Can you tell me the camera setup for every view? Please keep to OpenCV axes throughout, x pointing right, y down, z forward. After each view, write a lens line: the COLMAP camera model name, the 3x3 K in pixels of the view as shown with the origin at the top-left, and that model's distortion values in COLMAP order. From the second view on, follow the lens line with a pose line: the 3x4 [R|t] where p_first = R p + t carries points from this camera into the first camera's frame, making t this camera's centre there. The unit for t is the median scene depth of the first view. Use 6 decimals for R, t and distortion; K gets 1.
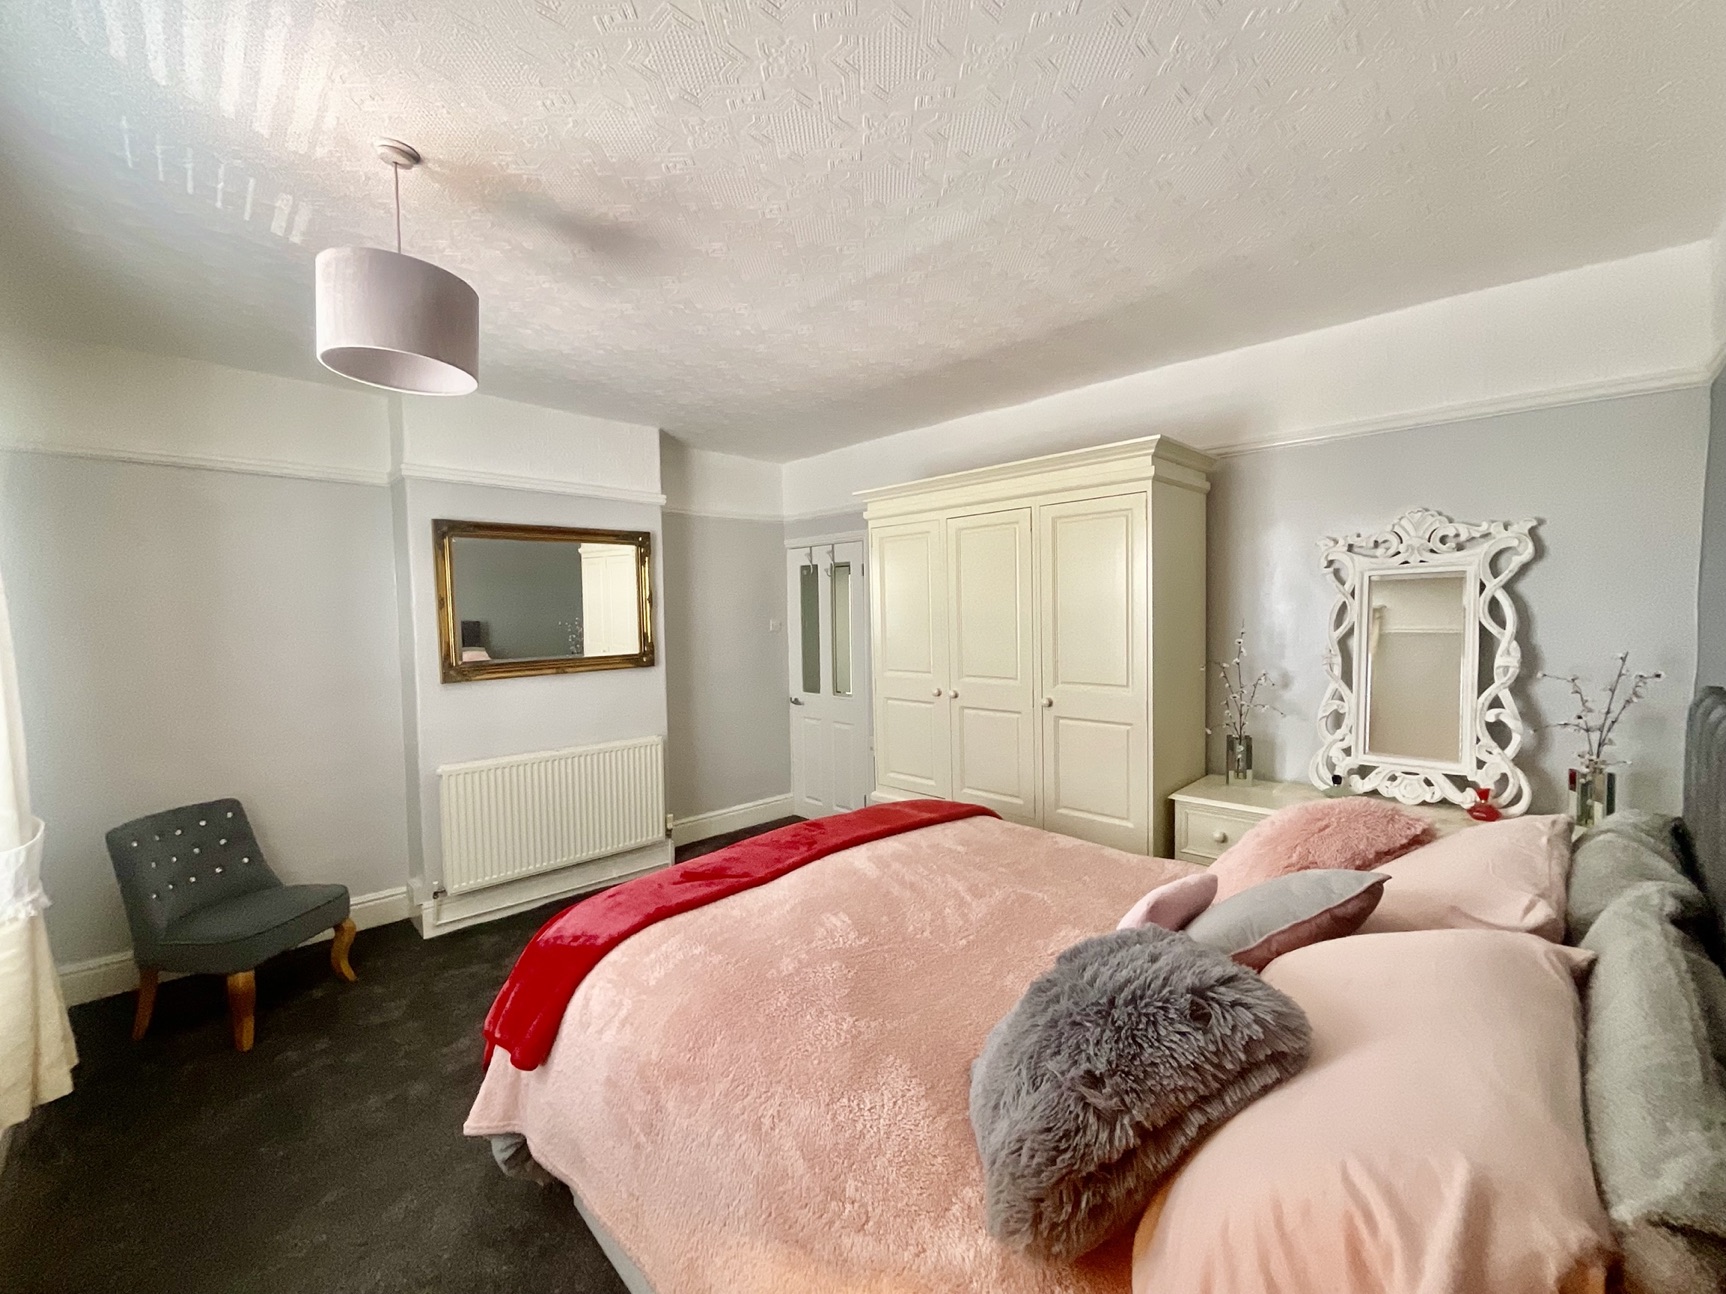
lens RADIAL K [[740.5, 0, 863.0], [0, 740.5, 647.0], [0, 0, 1]] dist [-0.000145, -0.000281]
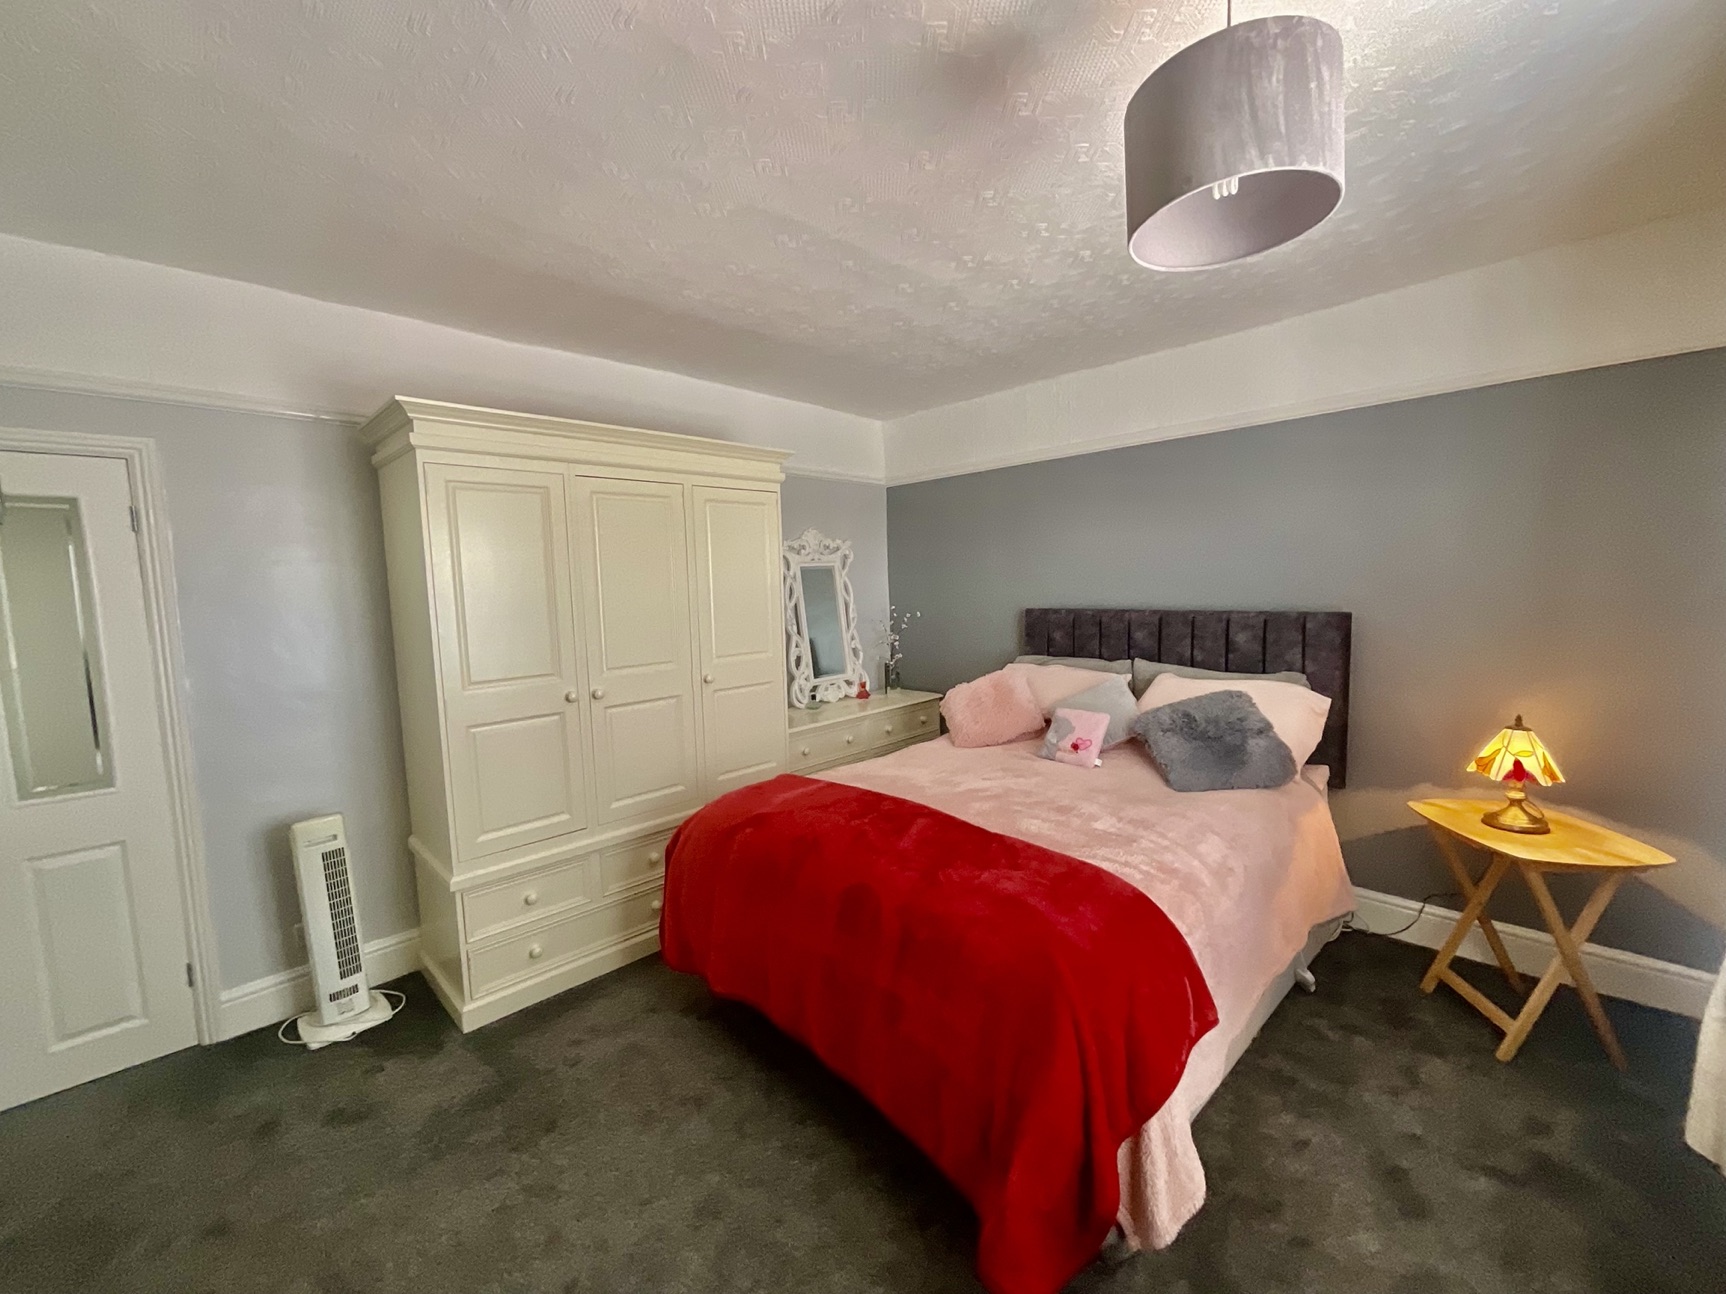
lens RADIAL K [[740.5, 0, 863.0], [0, 740.5, 647.0], [0, 0, 1]] dist [-0.000145, -0.000281]
pose [[-0.056075, -0.068273, 0.996090, -0.957836], [0.082019, 0.993972, 0.072745, -0.031992], [-0.995052, 0.085777, -0.050137, 1.015555]]
